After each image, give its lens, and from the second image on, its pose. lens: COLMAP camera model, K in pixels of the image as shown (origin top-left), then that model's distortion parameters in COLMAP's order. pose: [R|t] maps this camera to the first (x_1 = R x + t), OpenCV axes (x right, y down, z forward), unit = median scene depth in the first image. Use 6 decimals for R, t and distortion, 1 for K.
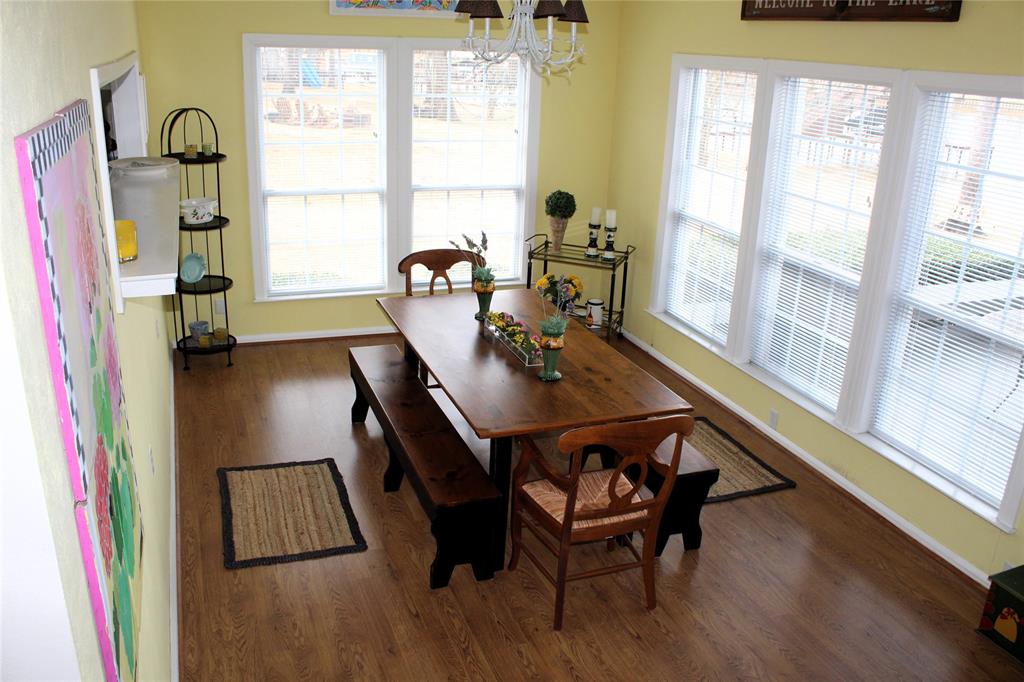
lens RADIAL K [[886.2, 0, 532.0], [0, 886.2, 341.1], [0, 0, 1]] dist [-0.118416, 0.002244]
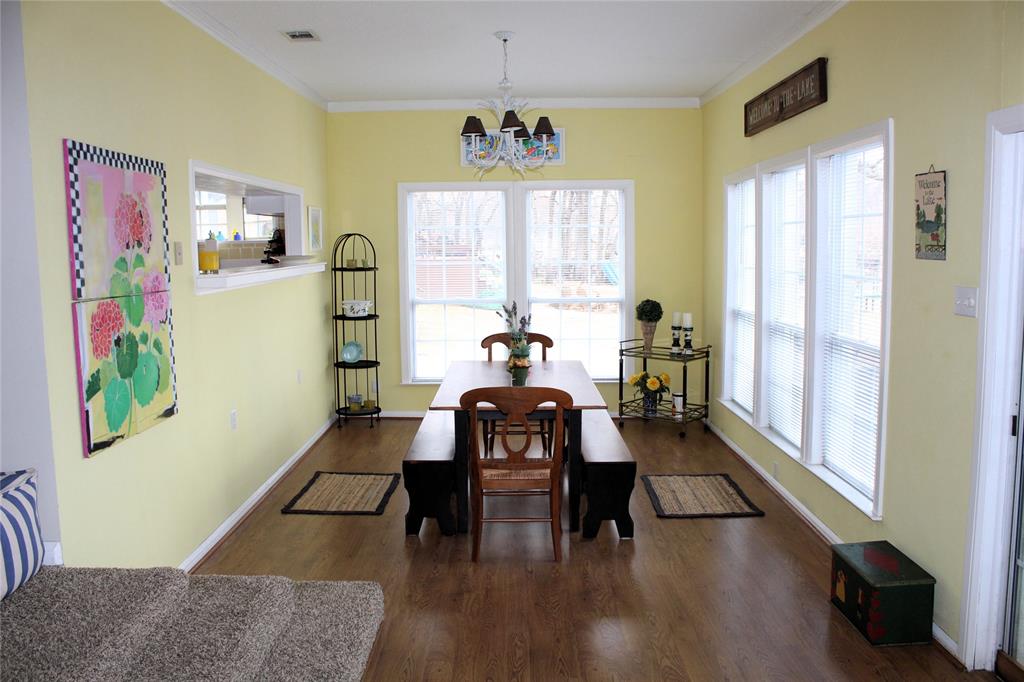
lens RADIAL K [[886.2, 0, 532.0], [0, 886.2, 341.1], [0, 0, 1]] dist [-0.118416, 0.002244]
pose [[0.934059, -0.013698, -0.356857, 0.325247], [-0.069590, 0.973127, -0.219504, 0.164335], [0.350274, 0.229863, 0.908004, -0.127526]]
